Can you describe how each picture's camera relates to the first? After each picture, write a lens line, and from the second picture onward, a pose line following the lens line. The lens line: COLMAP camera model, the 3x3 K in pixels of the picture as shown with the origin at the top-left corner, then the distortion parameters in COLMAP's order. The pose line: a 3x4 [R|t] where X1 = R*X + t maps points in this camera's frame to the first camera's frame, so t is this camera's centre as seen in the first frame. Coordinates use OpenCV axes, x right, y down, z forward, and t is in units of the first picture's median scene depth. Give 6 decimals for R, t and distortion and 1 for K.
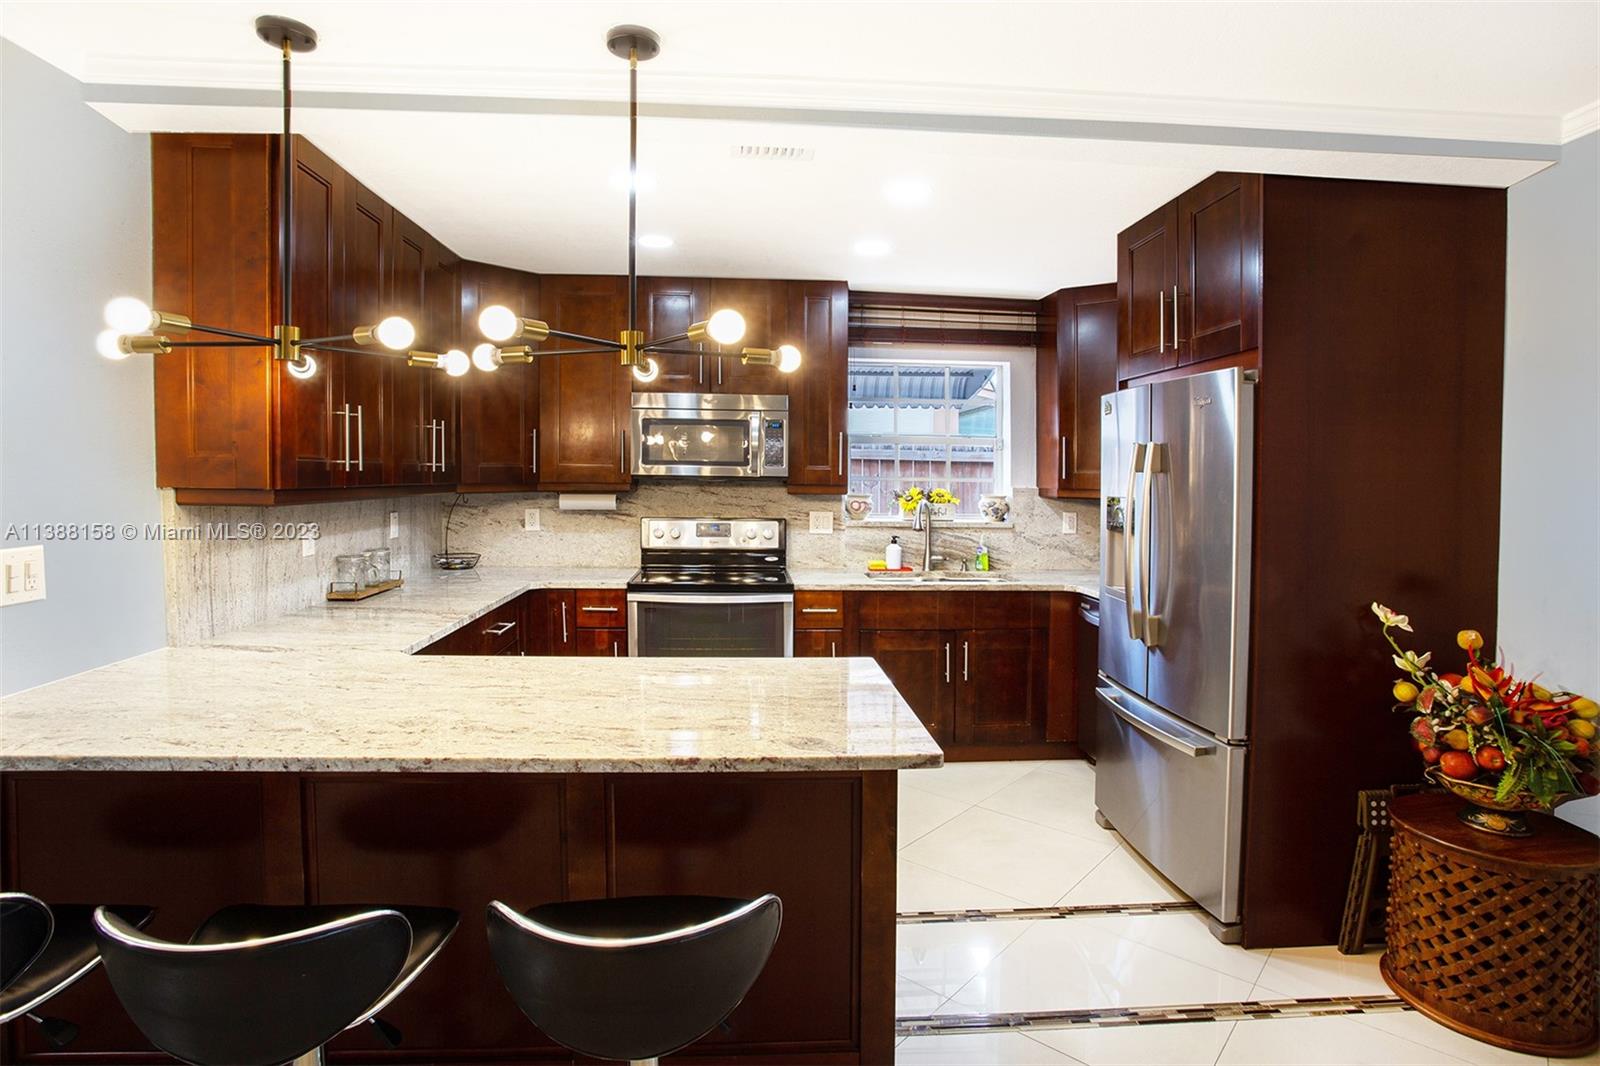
lens RADIAL K [[808.7, 0, 773.6], [0, 808.7, 501.3], [0, 0, 1]] dist [-0.072272, 0.031044]
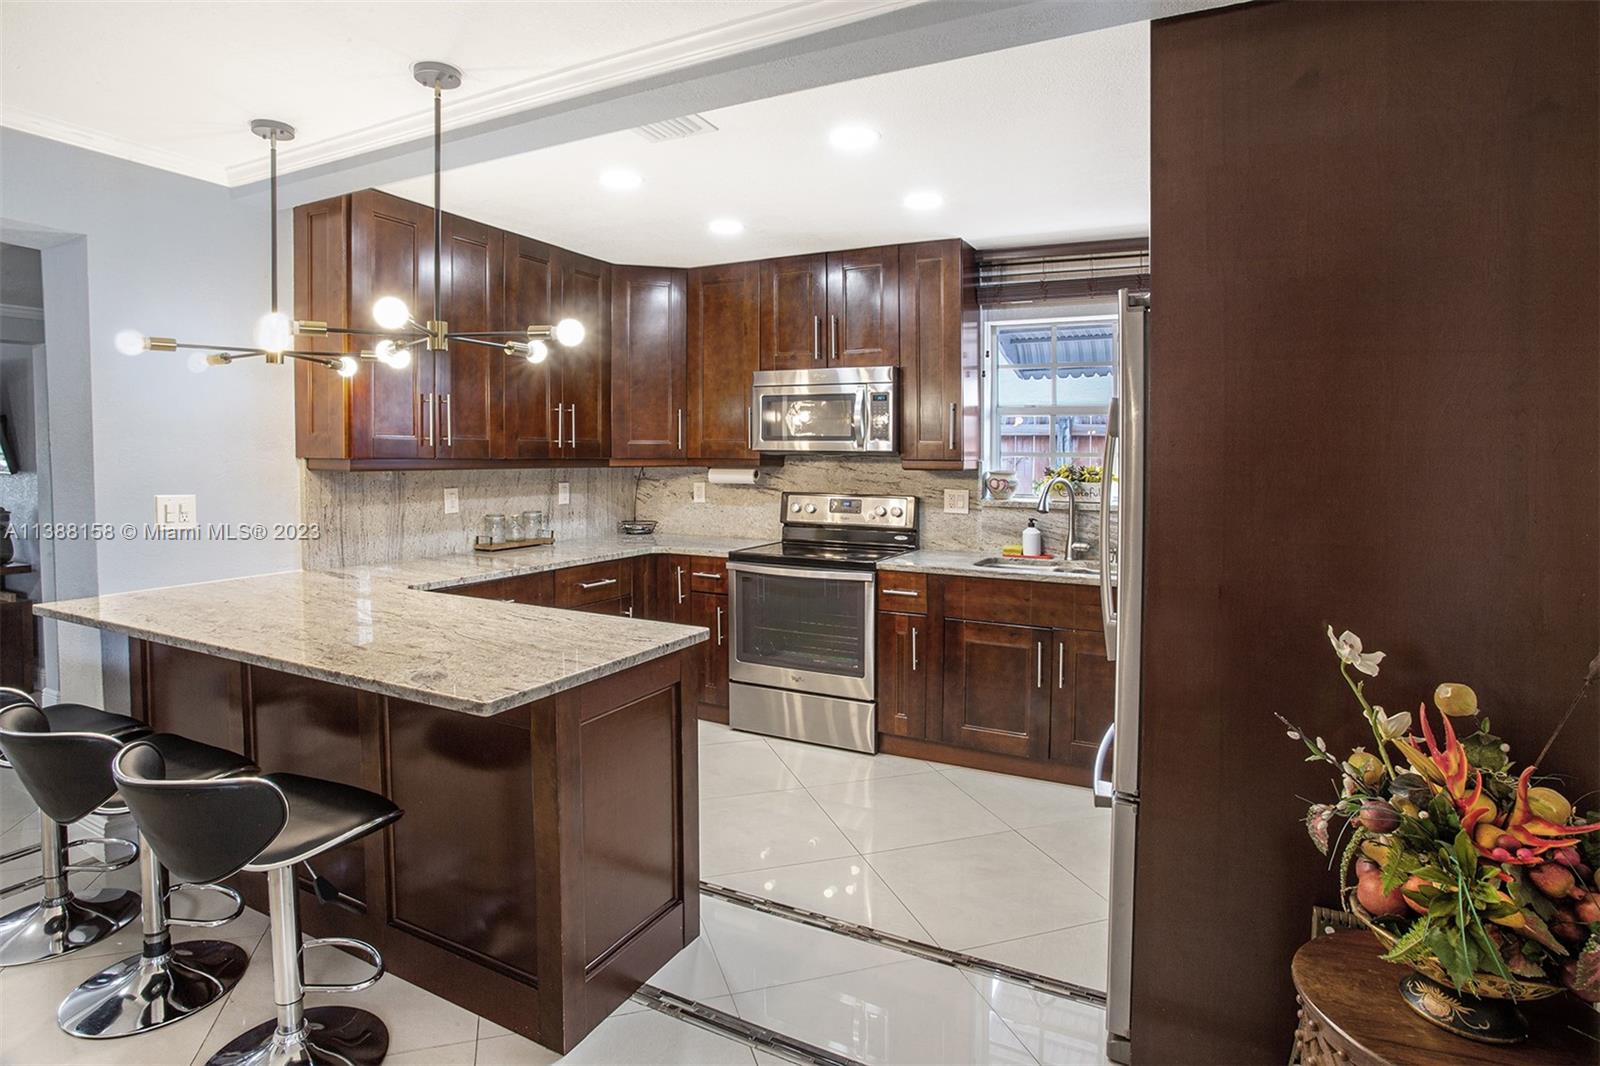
lens RADIAL K [[824.4, 0, 796.1], [0, 824.4, 475.4], [0, 0, 1]] dist [-0.061493, 0.017098]
pose [[0.867731, 0.009122, -0.496951, 0.404417], [-0.014643, 0.999867, -0.007214, 0.006691], [0.496819, 0.013536, 0.867749, 0.099051]]
